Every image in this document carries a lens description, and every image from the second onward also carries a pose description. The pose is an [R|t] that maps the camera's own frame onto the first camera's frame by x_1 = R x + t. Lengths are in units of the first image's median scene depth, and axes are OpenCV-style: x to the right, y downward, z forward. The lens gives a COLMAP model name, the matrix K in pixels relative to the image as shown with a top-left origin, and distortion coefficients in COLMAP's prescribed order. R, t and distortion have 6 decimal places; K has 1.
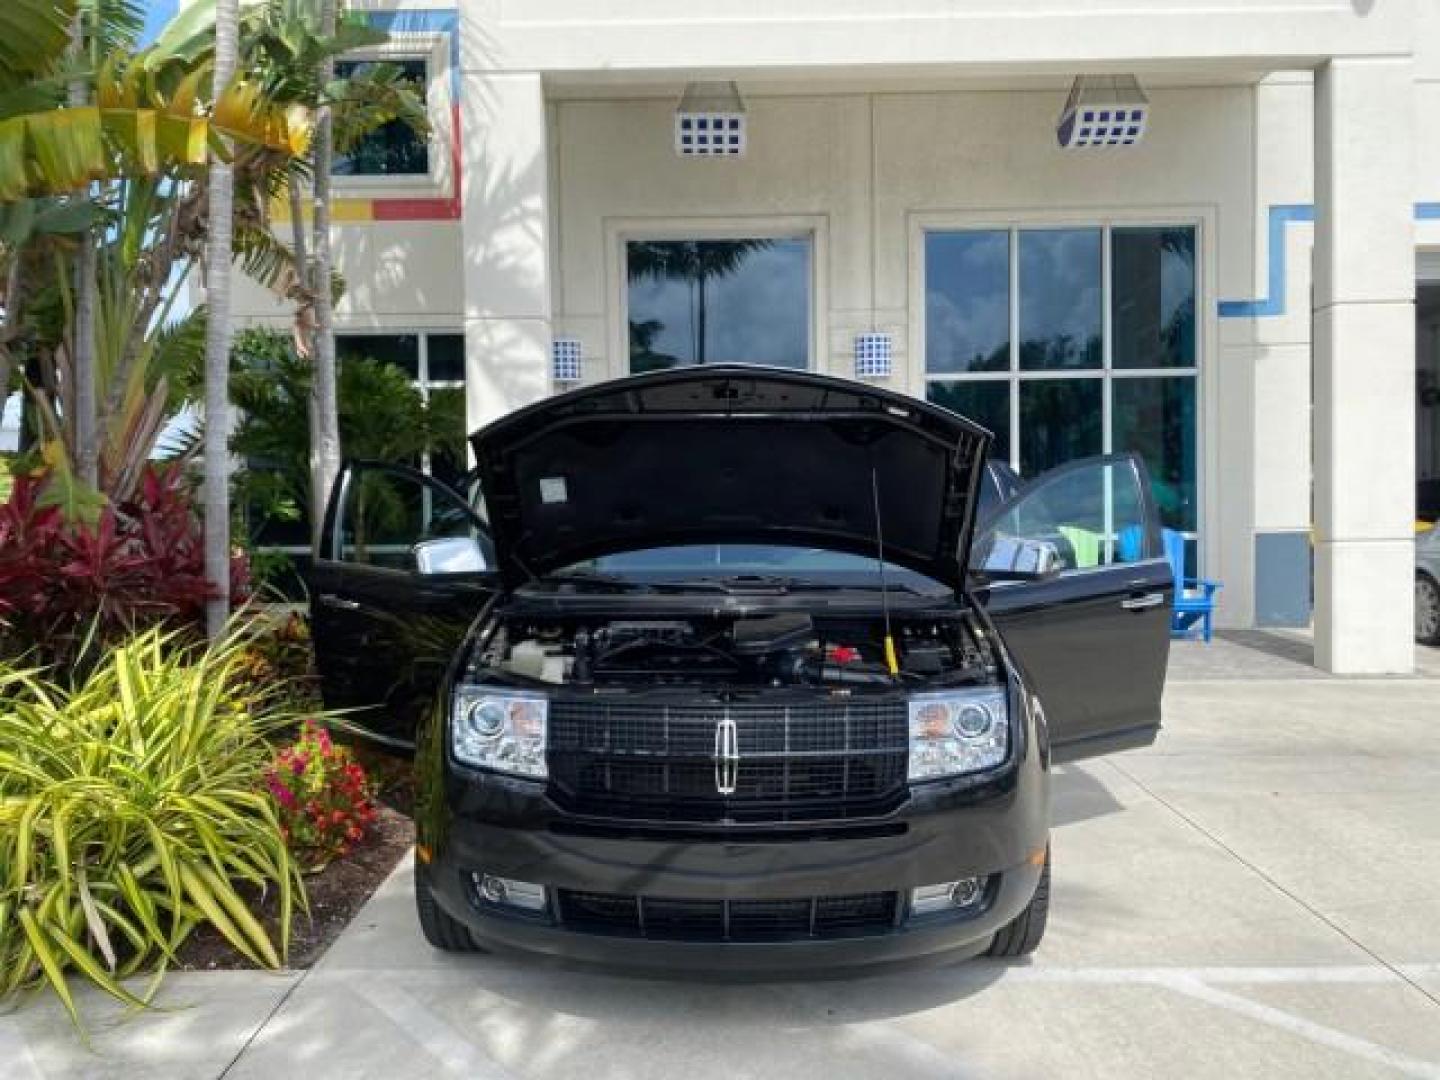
lens RADIAL K [[1103.0, 0, 712.7], [0, 1103.0, 539.2], [0, 0, 1]] dist [0.024690, -0.026014]
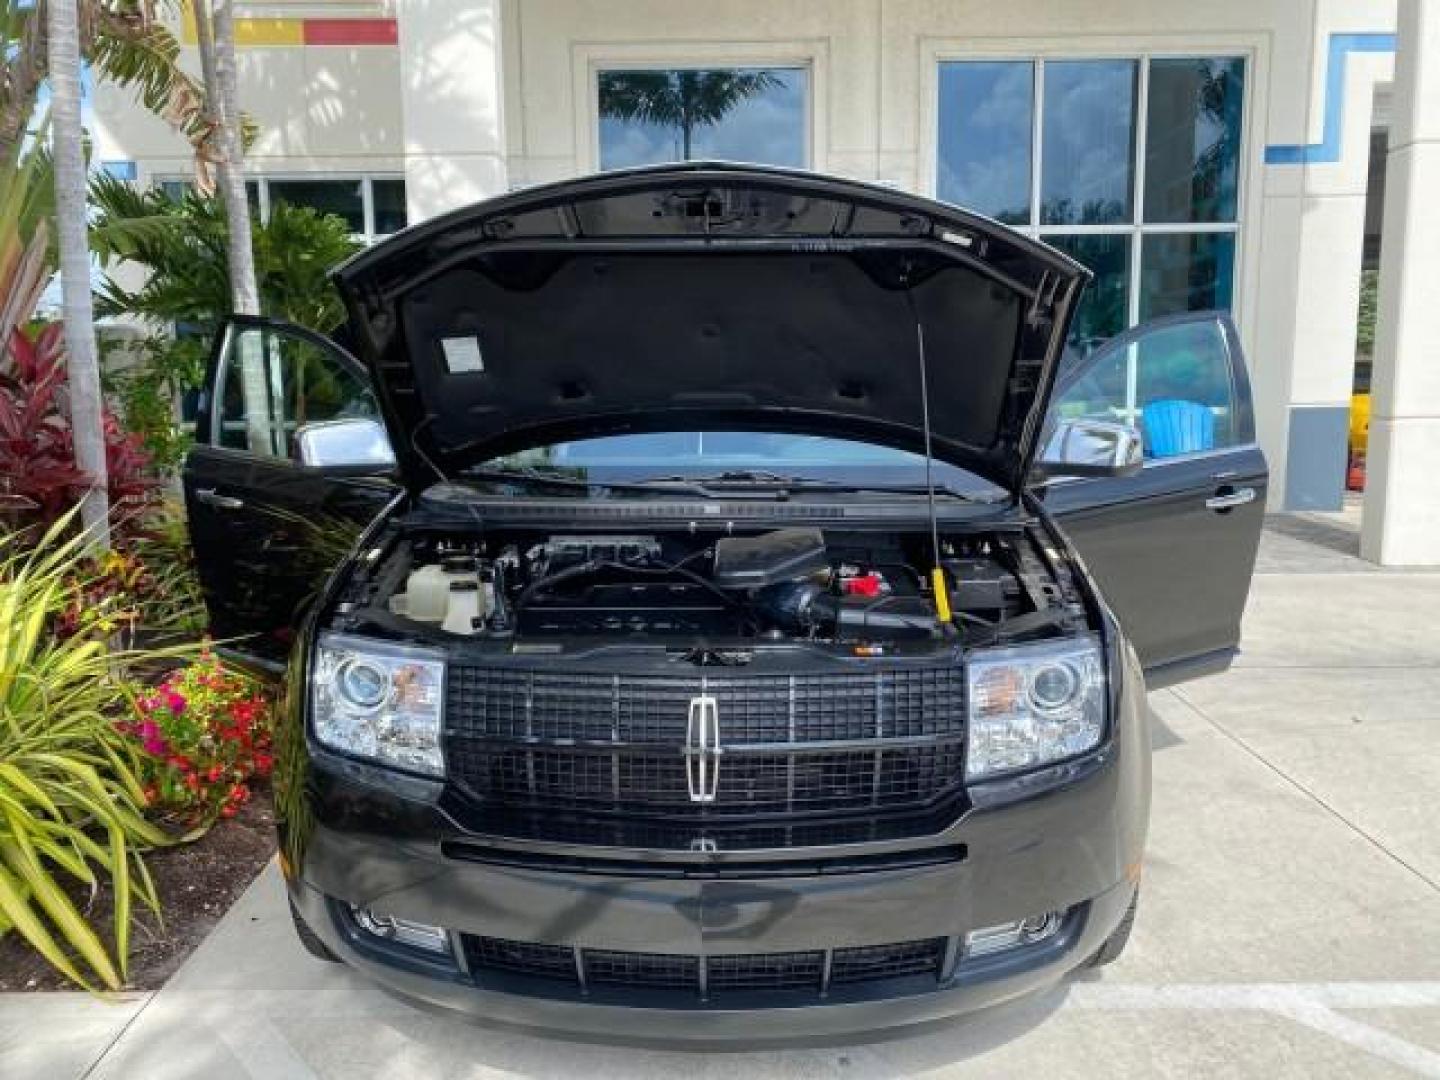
lens RADIAL K [[1103.0, 0, 712.1], [0, 1103.0, 535.7], [0, 0, 1]] dist [0.024690, -0.026014]
pose [[0.999941, 0.000381, 0.010878, 0.008491], [-0.001598, 0.993697, 0.112085, -0.008552], [-0.010767, -0.112095, 0.993639, 0.276036]]
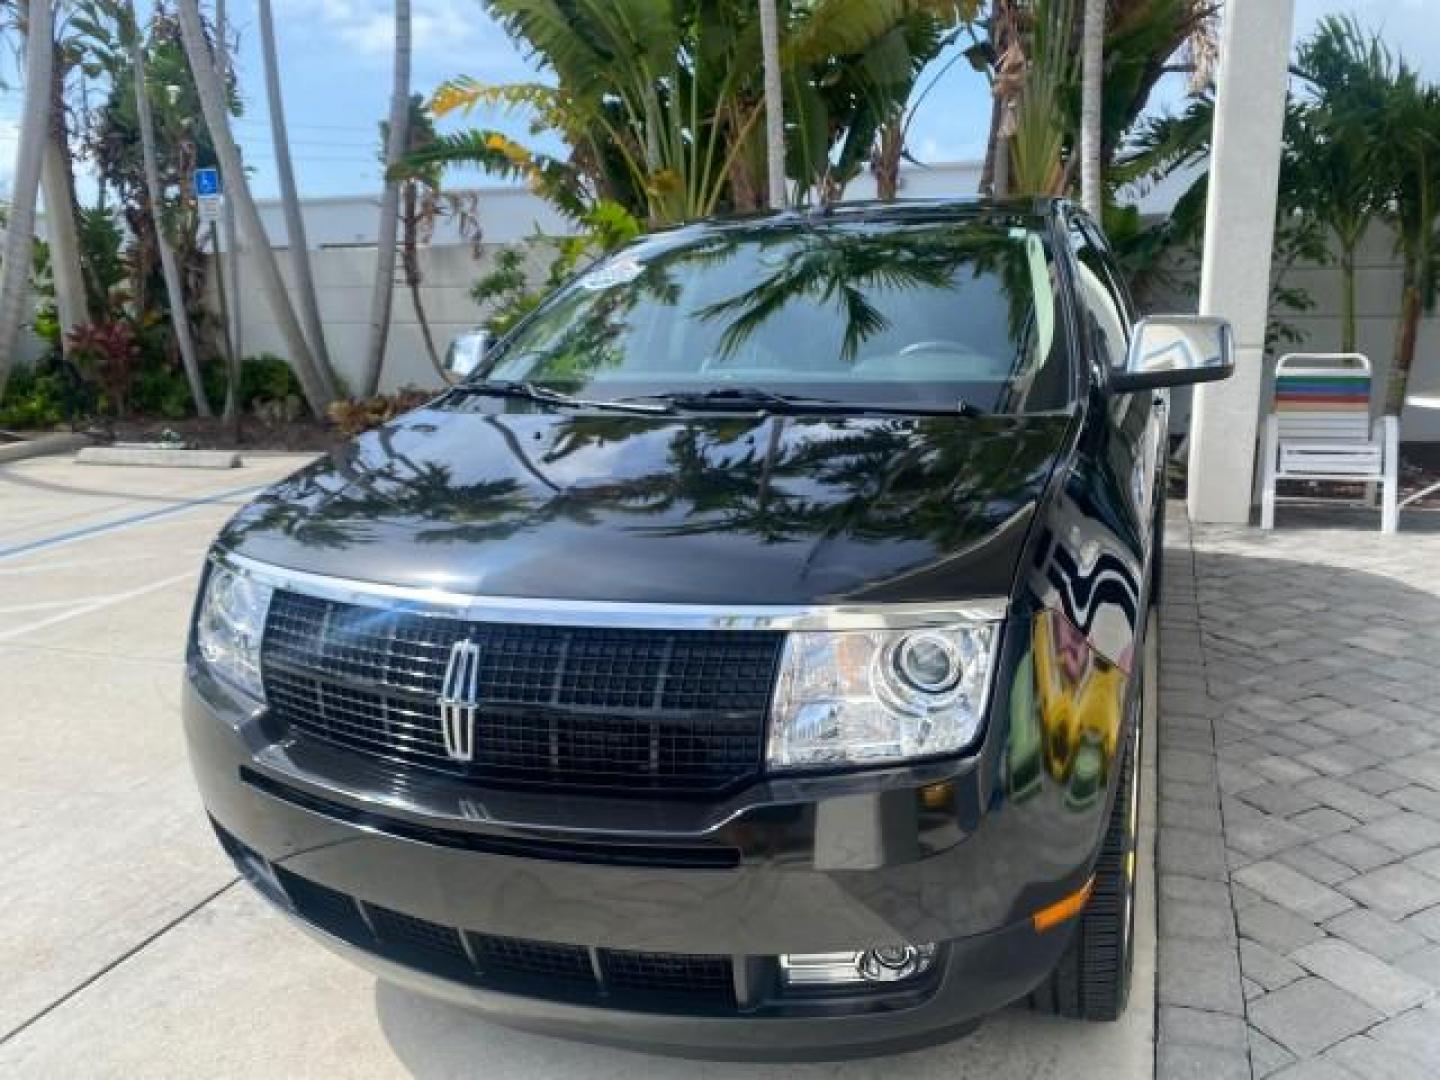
lens RADIAL K [[1103.0, 0, 718.1], [0, 1103.0, 538.5], [0, 0, 1]] dist [0.024690, -0.026014]
pose [[0.934776, 0.050531, -0.351626, 0.286565], [0.015882, 0.982897, 0.183471, 0.000746], [0.354883, -0.177089, 0.917986, 0.417783]]
